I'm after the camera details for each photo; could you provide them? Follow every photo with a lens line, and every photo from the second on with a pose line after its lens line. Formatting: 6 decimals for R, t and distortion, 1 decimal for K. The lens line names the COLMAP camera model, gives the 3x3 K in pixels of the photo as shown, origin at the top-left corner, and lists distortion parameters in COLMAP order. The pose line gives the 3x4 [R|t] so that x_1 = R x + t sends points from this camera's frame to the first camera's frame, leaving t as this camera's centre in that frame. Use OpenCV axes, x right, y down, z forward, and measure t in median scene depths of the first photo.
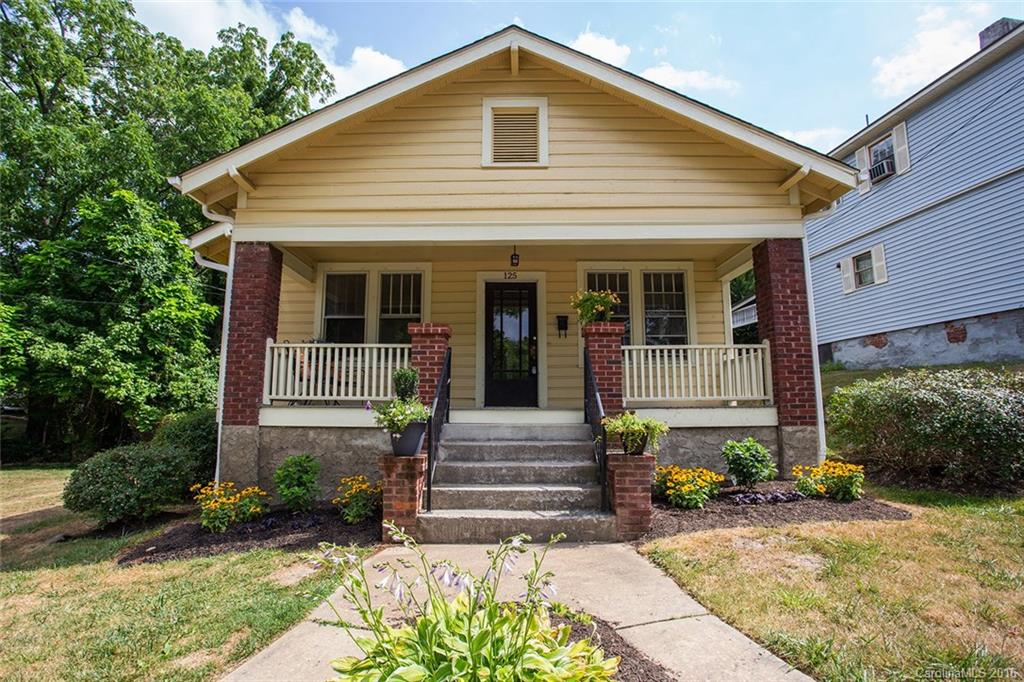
lens RADIAL K [[522.1, 0, 506.7], [0, 522.1, 339.3], [0, 0, 1]] dist [-0.075147, 0.032395]
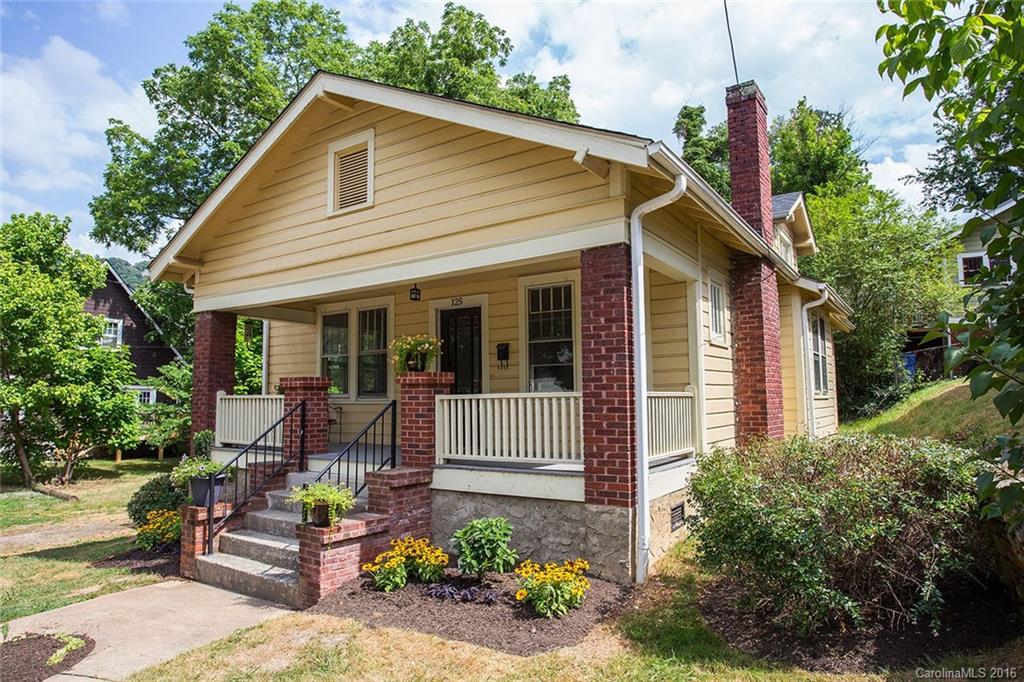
lens RADIAL K [[640.8, 0, 500.1], [0, 640.8, 341.4], [0, 0, 1]] dist [-0.028976, 0.000929]
pose [[0.823375, -0.058192, -0.564506, 0.931135], [0.084507, 0.996211, 0.020565, -0.093552], [0.561171, -0.064637, 0.825172, 0.157237]]
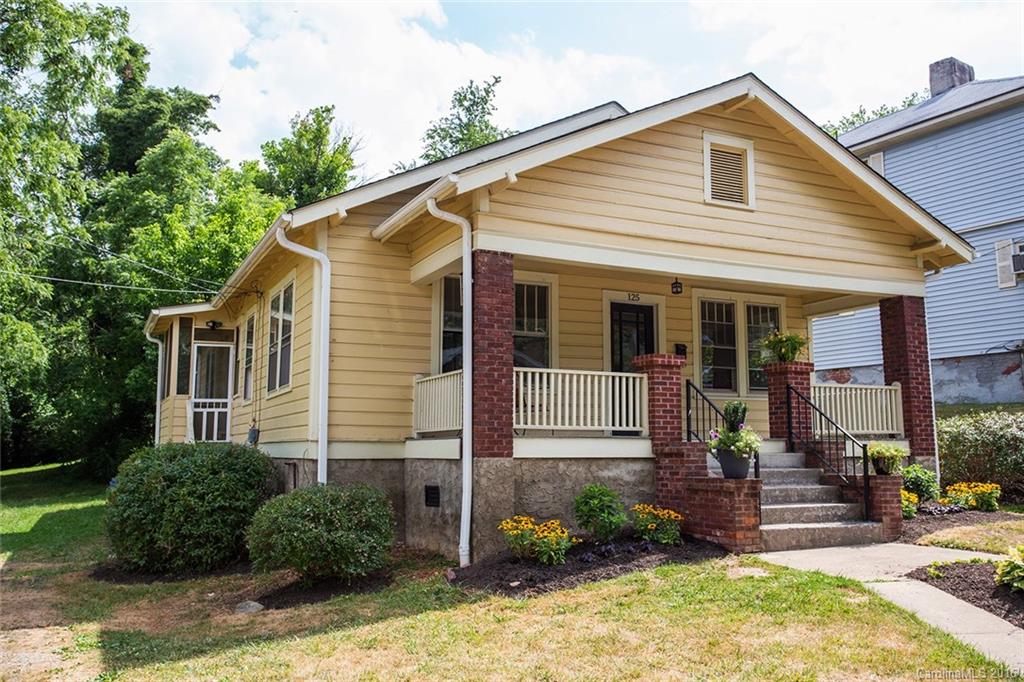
lens RADIAL K [[855.7, 0, 512.0], [0, 855.7, 341.0], [0, 0, 1]] dist [-0.011590, 0.090648]
pose [[0.893632, 0.056166, 0.445273, -1.145967], [-0.057720, 0.998282, -0.010082, -0.022679], [-0.445074, -0.016691, 0.895338, -0.349911]]
